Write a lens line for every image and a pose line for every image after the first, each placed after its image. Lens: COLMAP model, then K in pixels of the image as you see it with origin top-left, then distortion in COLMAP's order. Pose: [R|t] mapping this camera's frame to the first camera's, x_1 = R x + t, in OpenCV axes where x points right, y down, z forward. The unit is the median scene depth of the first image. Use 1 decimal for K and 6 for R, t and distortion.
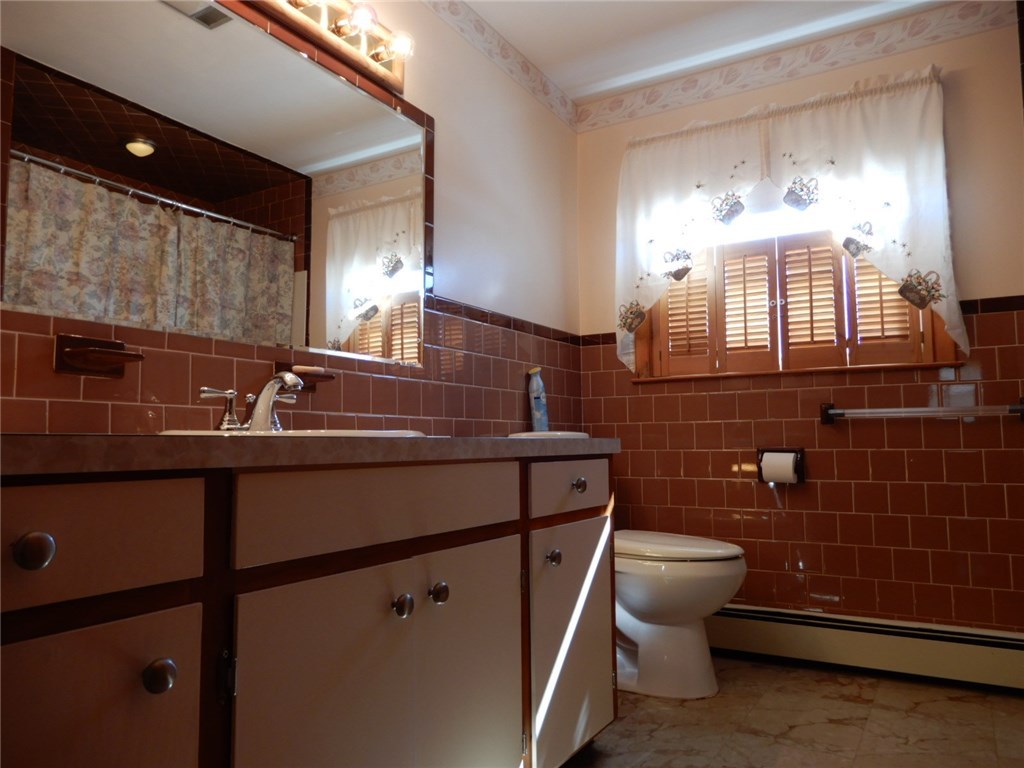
lens RADIAL K [[719.7, 0, 512.9], [0, 719.7, 385.6], [0, 0, 1]] dist [0.008032, -0.008050]
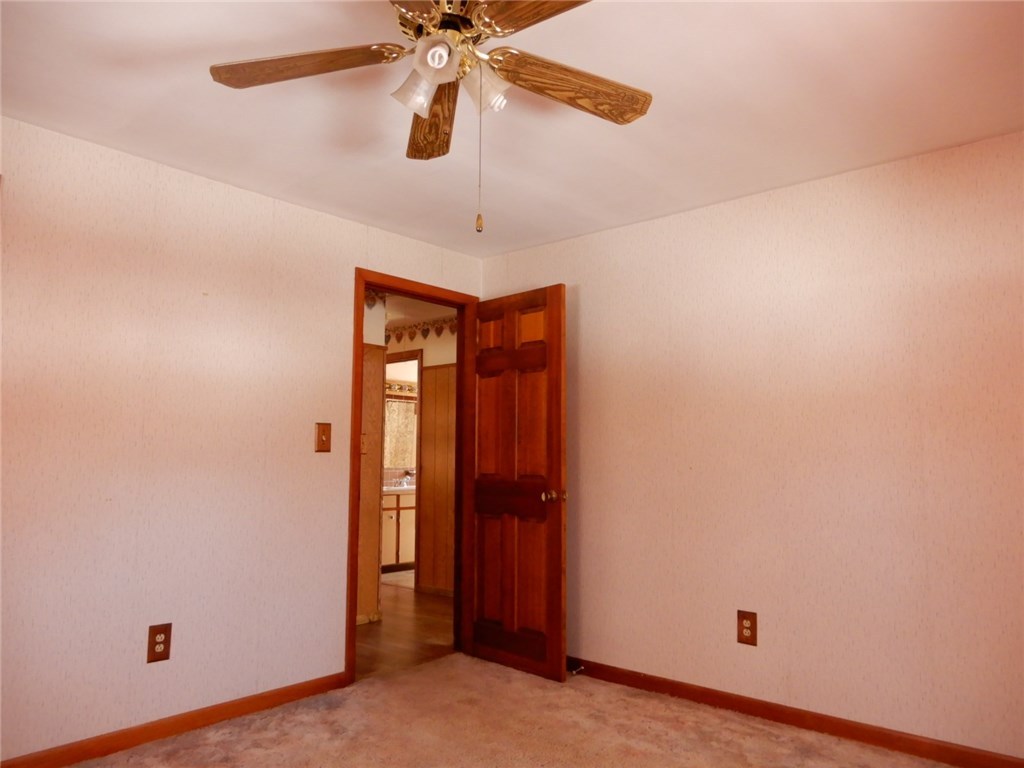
lens RADIAL K [[719.7, 0, 511.8], [0, 719.7, 383.6], [0, 0, 1]] dist [0.008032, -0.008050]
pose [[0.983139, 0.000022, -0.182861, 2.430126], [-0.002731, 0.999890, -0.014563, -1.061949], [0.182841, 0.014817, 0.983031, -7.020601]]
